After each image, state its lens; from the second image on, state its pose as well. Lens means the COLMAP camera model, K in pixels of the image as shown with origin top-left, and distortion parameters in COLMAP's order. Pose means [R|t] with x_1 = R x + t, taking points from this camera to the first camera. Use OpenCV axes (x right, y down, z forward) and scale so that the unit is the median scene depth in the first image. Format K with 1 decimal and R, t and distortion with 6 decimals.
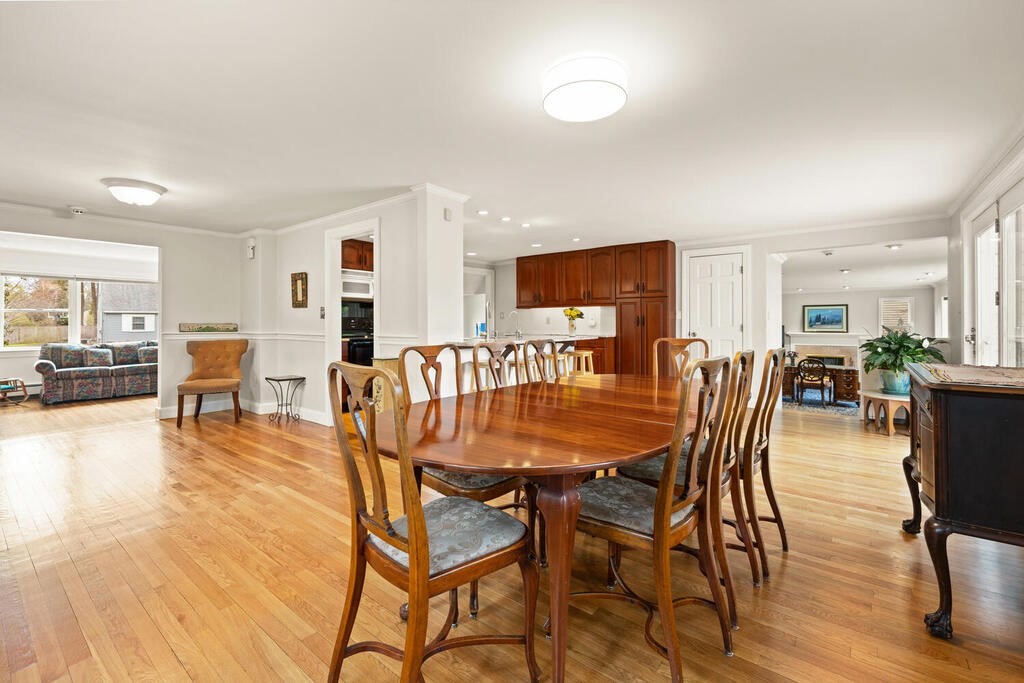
lens RADIAL K [[436.1, 0, 511.5], [0, 436.1, 319.4], [0, 0, 1]] dist [0.001457, 0.000068]
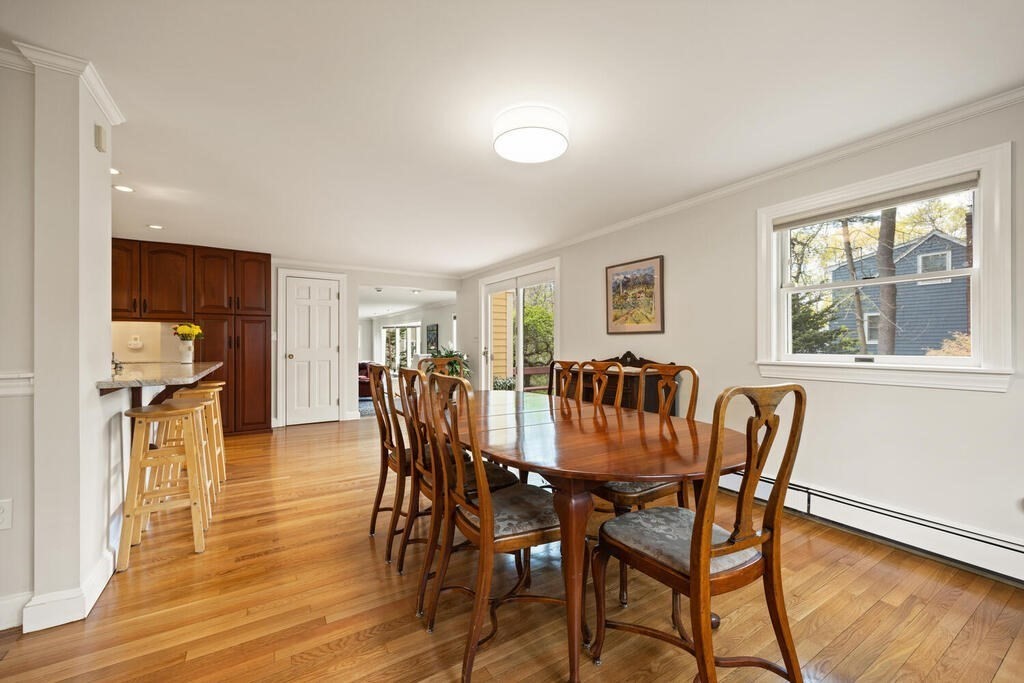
lens RADIAL K [[404.8, 0, 512.0], [0, 404.8, 341.5], [0, 0, 1]] dist [-0.002212, -0.000186]
pose [[0.348148, 0.005882, 0.937421, -0.298605], [-0.007278, 0.999967, -0.003571, 0.001005], [-0.937411, -0.005579, 0.348179, 0.261241]]
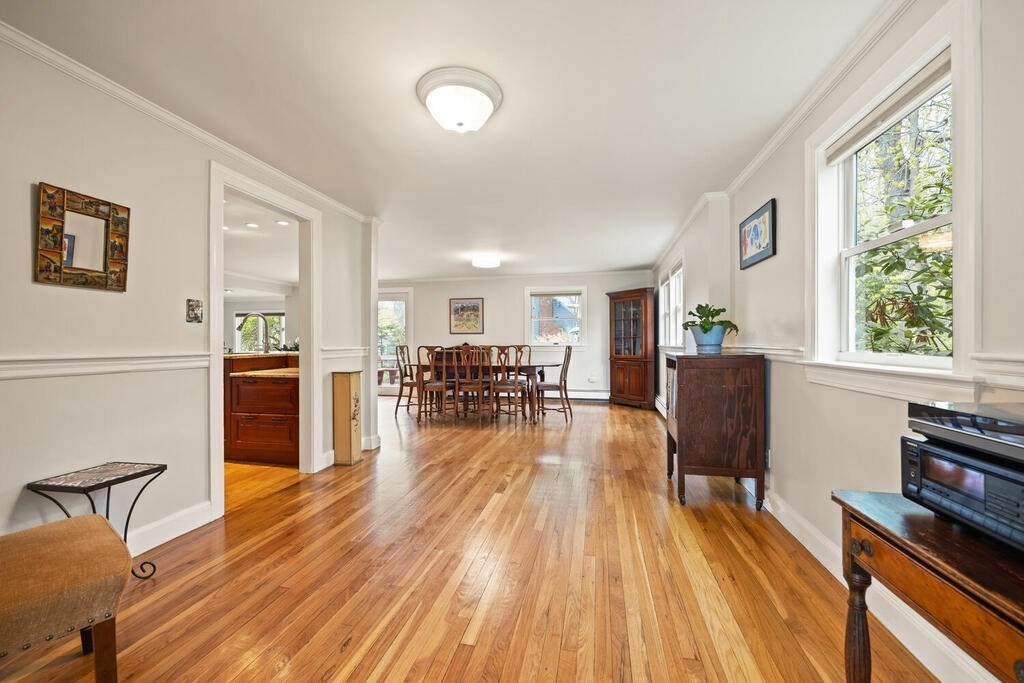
lens RADIAL K [[434.6, 0, 512.0], [0, 434.6, 341.5], [0, 0, 1]] dist [0.002060, 0.000336]
pose [[-0.445411, 0.005498, 0.895309, -0.938418], [-0.003846, 0.999960, -0.008055, 0.020085], [-0.895318, -0.007031, -0.445372, 0.791096]]
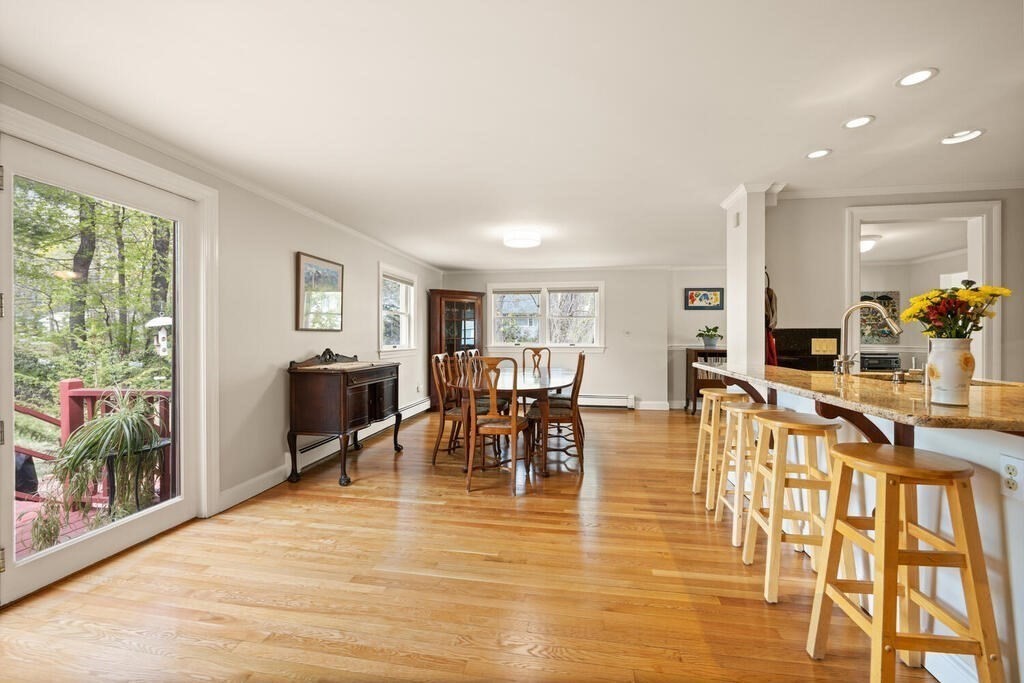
lens RADIAL K [[404.8, 0, 512.0], [0, 404.8, 341.5], [0, 0, 1]] dist [-0.002212, -0.000186]
pose [[-0.882043, 0.009485, -0.471074, 0.400998], [0.006923, 0.999950, 0.007170, -0.000745], [0.471119, 0.003063, -0.882065, 1.003773]]
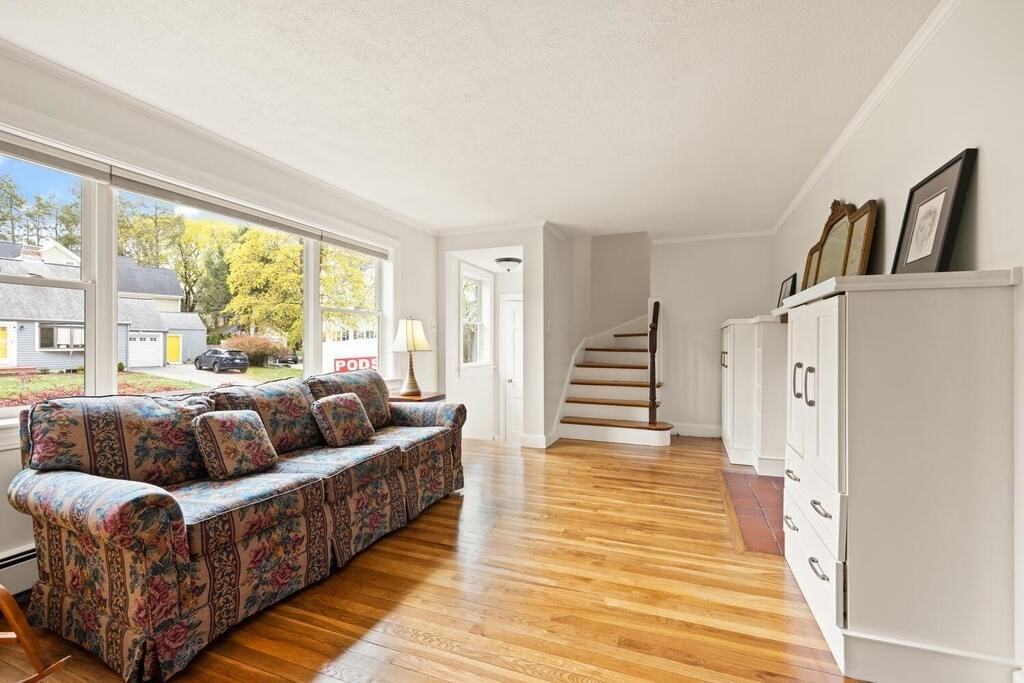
lens RADIAL K [[434.6, 0, 512.0], [0, 434.6, 341.5], [0, 0, 1]] dist [0.002060, 0.000336]
pose [[0.956527, 0.005682, 0.291589, -1.084588], [-0.007558, 0.999957, 0.005308, 0.020251], [-0.291546, -0.007281, 0.956529, 0.835303]]
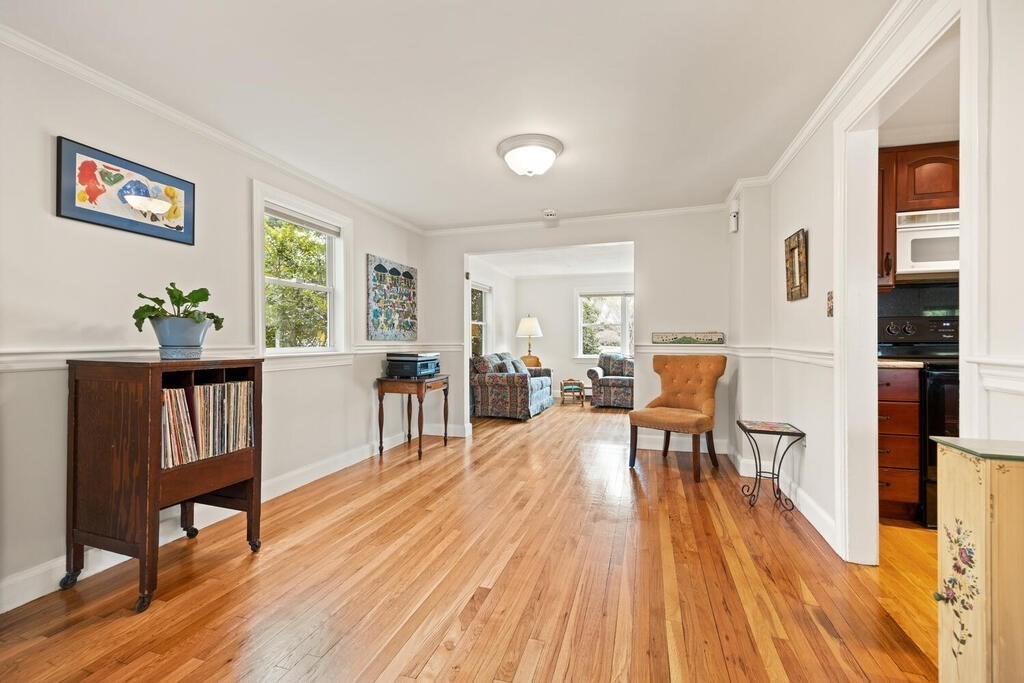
lens RADIAL K [[434.6, 0, 512.0], [0, 434.6, 341.5], [0, 0, 1]] dist [0.002060, 0.000336]
pose [[0.359006, 0.006386, -0.933314, -0.108838], [0.009439, 0.999901, 0.010472, 0.014252], [0.933288, -0.012569, 0.358910, 0.458095]]
